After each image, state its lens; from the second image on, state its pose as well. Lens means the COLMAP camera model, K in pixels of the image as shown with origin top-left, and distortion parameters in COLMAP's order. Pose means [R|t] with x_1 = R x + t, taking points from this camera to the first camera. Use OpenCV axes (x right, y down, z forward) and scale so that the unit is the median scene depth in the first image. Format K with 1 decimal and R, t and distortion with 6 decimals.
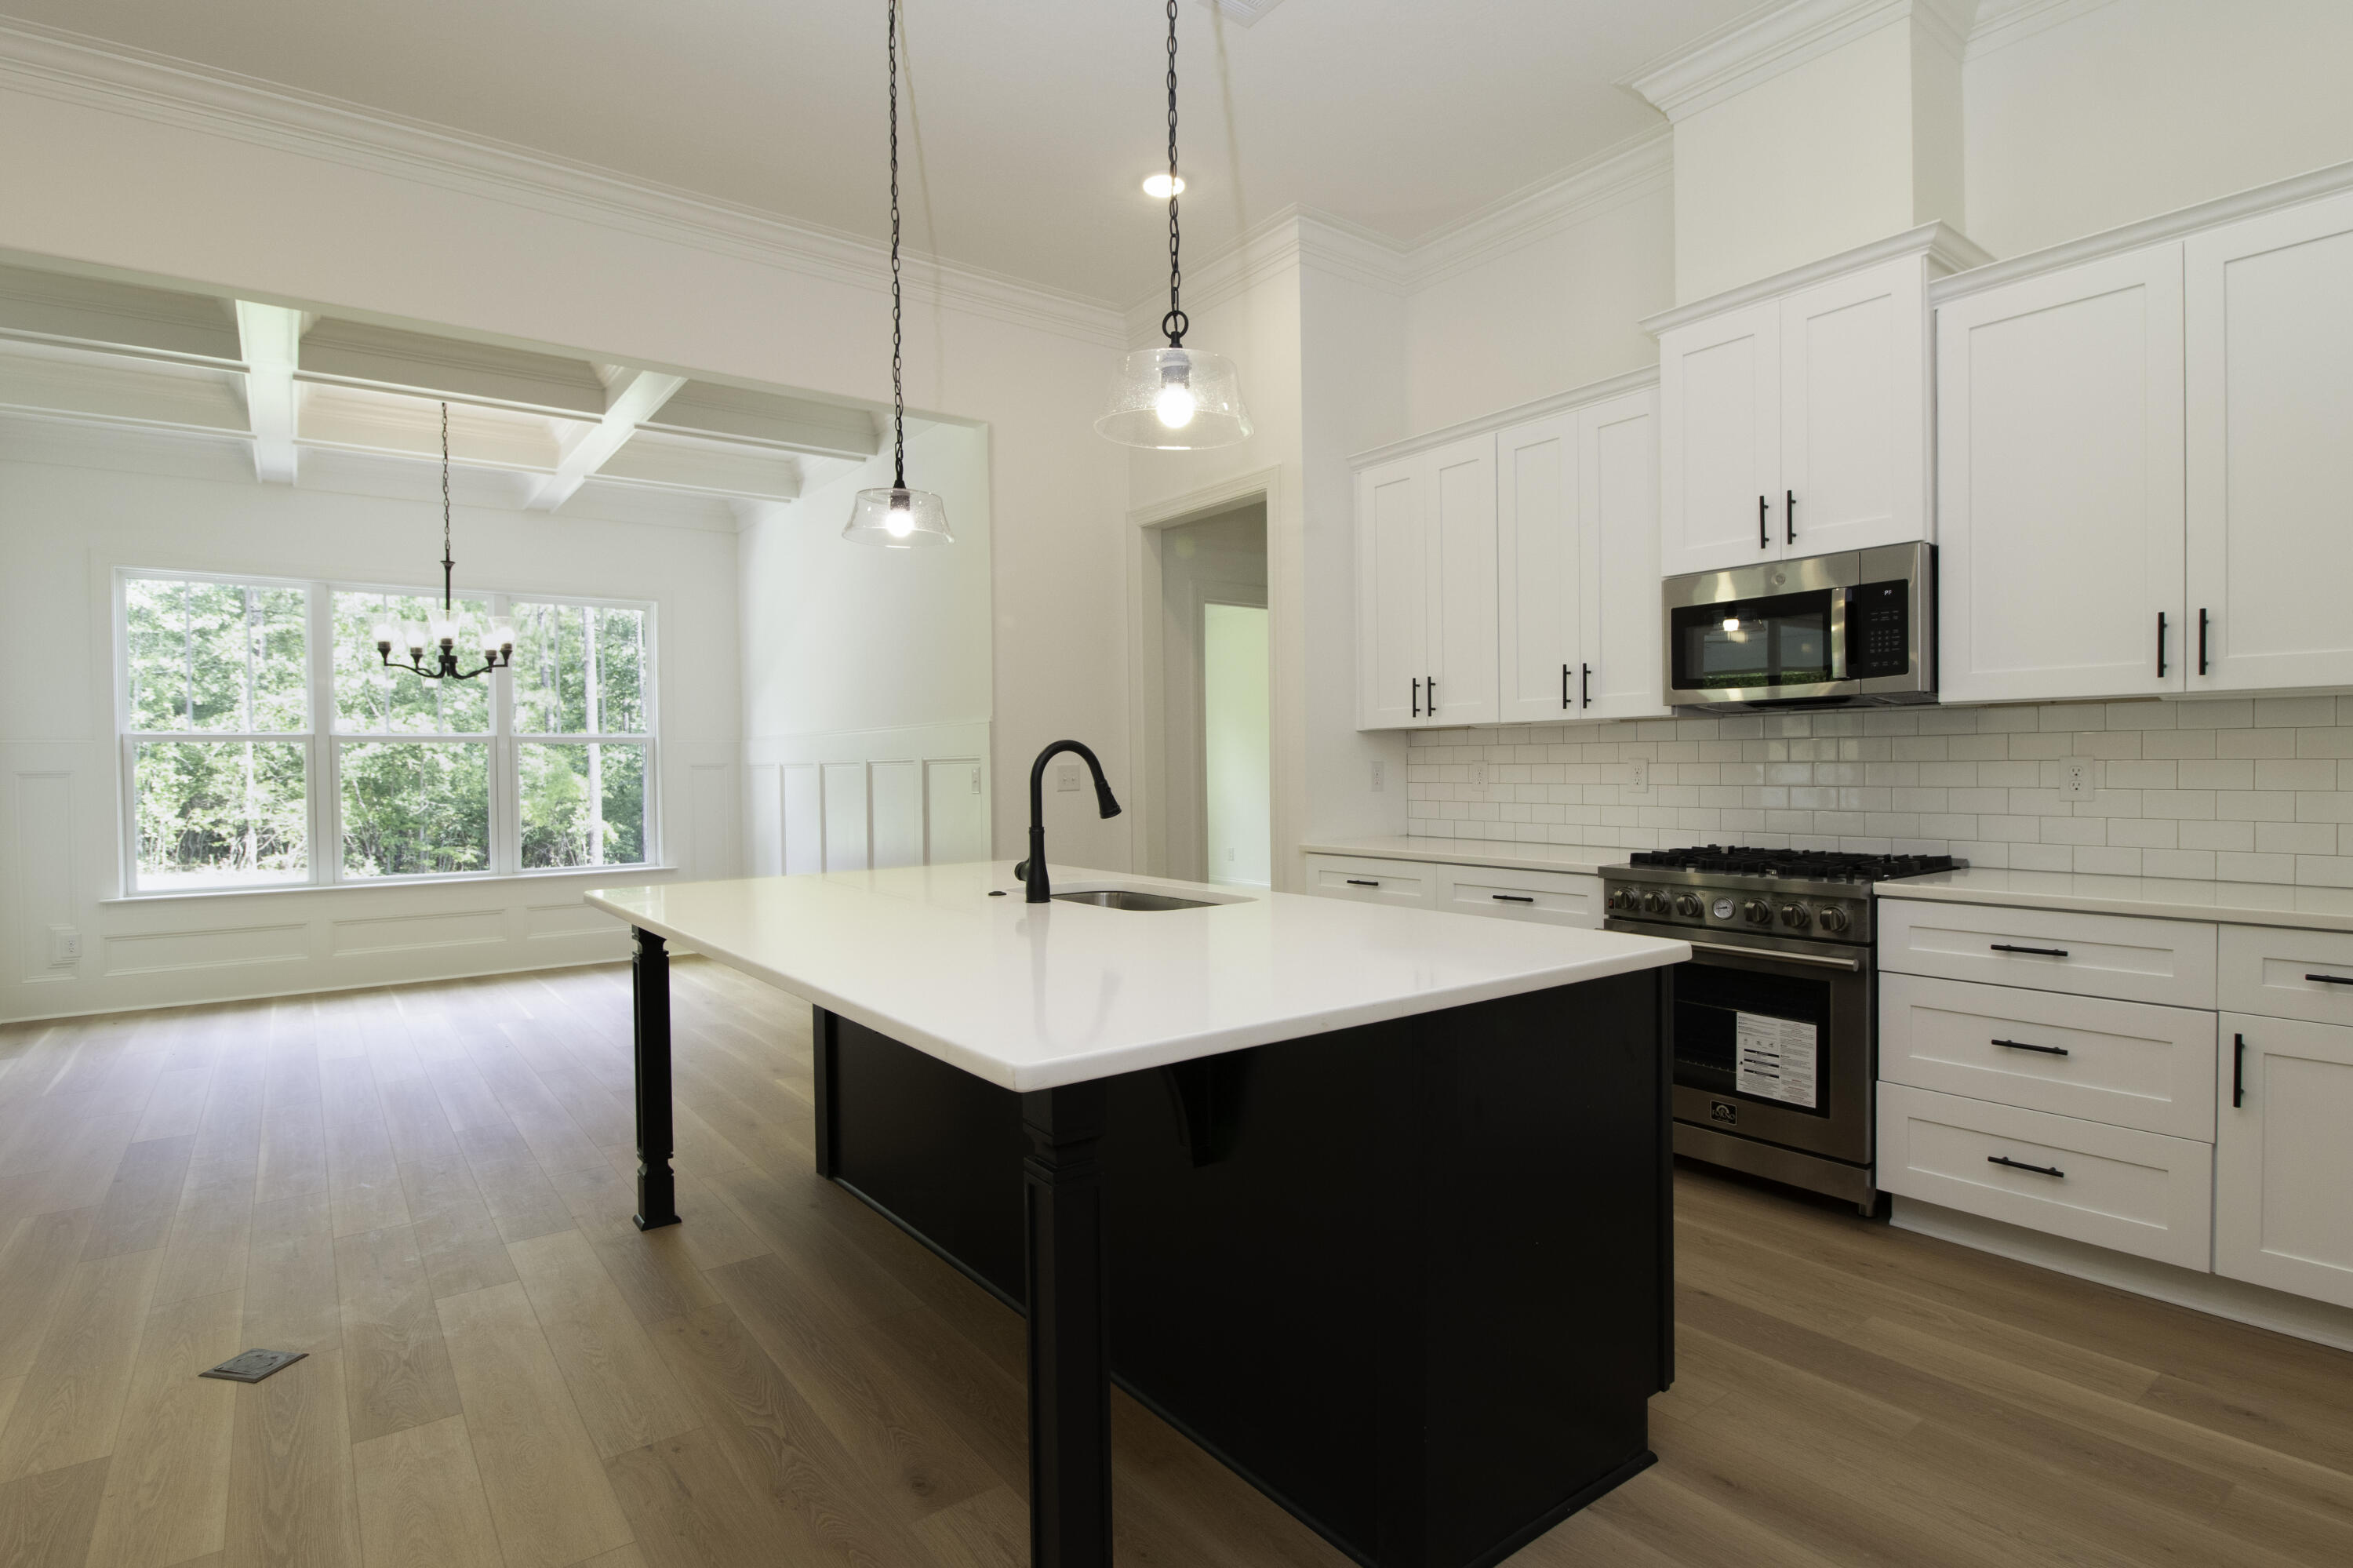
lens RADIAL K [[1203.6, 0, 1186.2], [0, 1203.6, 774.3], [0, 0, 1]] dist [-0.014229, -0.002411]
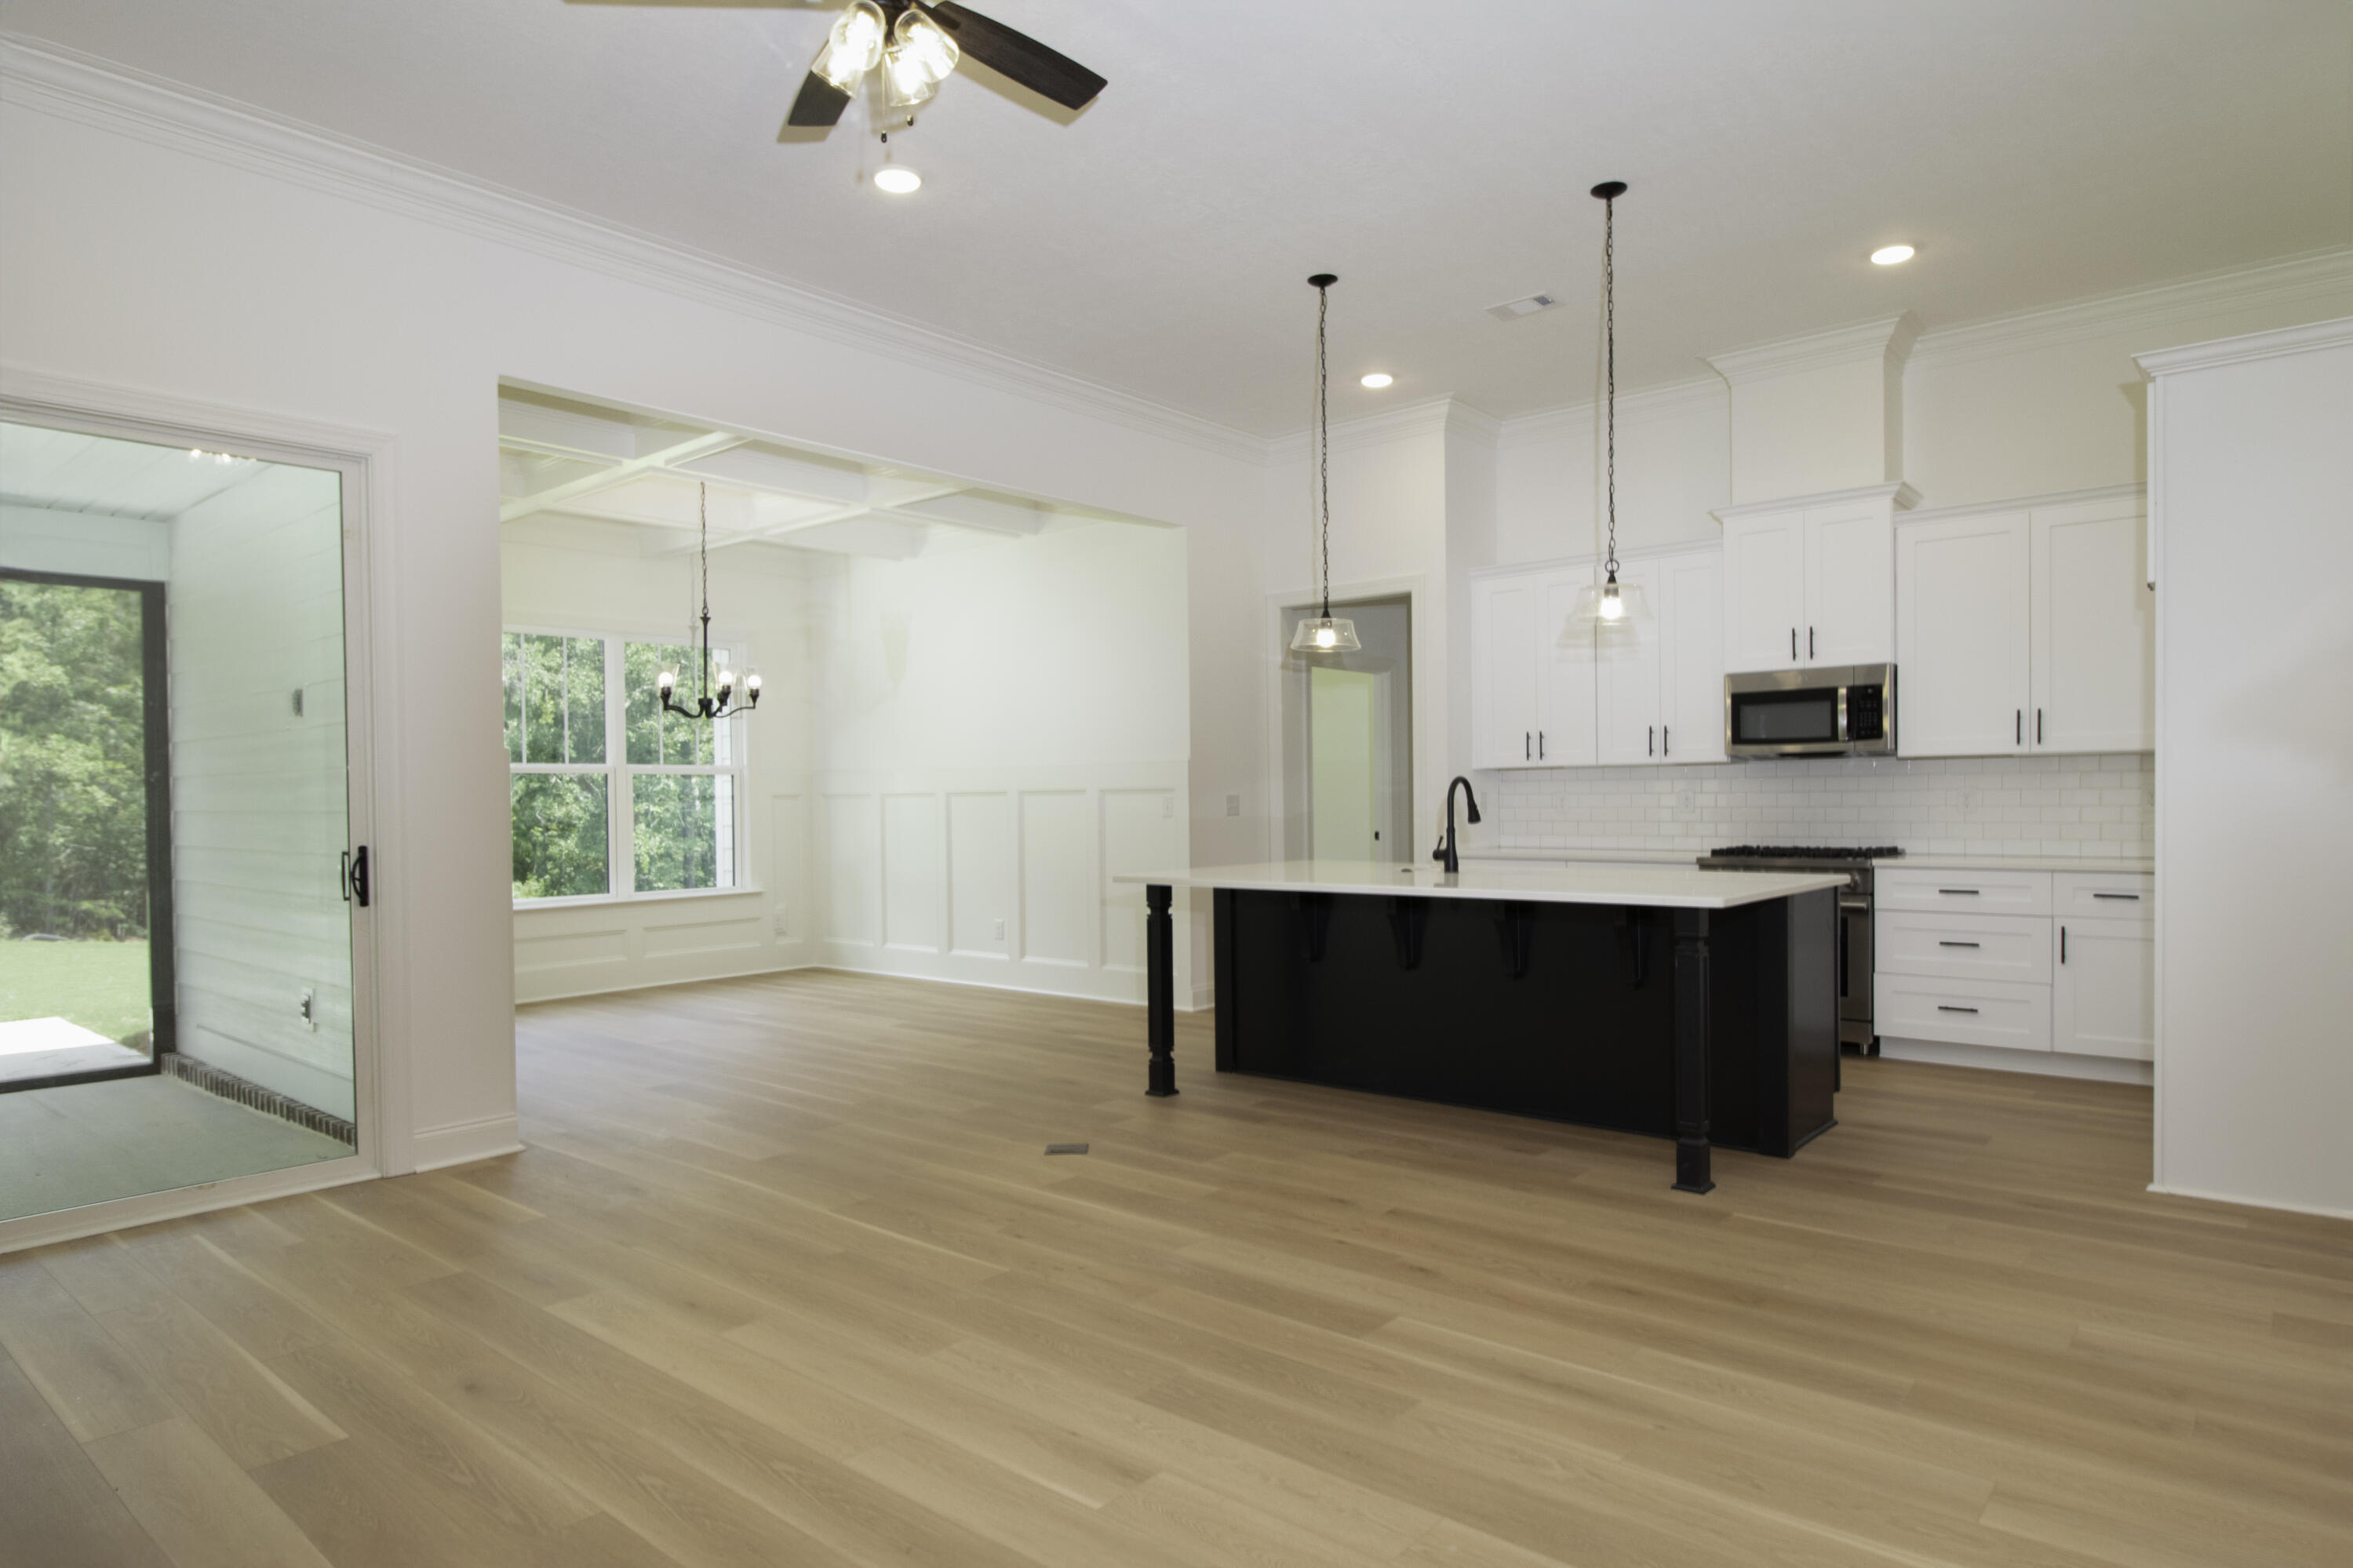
lens RADIAL K [[1360.3, 0, 1172.8], [0, 1360.3, 800.5], [0, 0, 1]] dist [-0.027646, 0.001221]
pose [[0.980724, -0.001517, 0.195394, -0.764065], [0.002927, 0.999972, -0.006927, 0.014360], [-0.195378, 0.007366, 0.980700, -0.690545]]
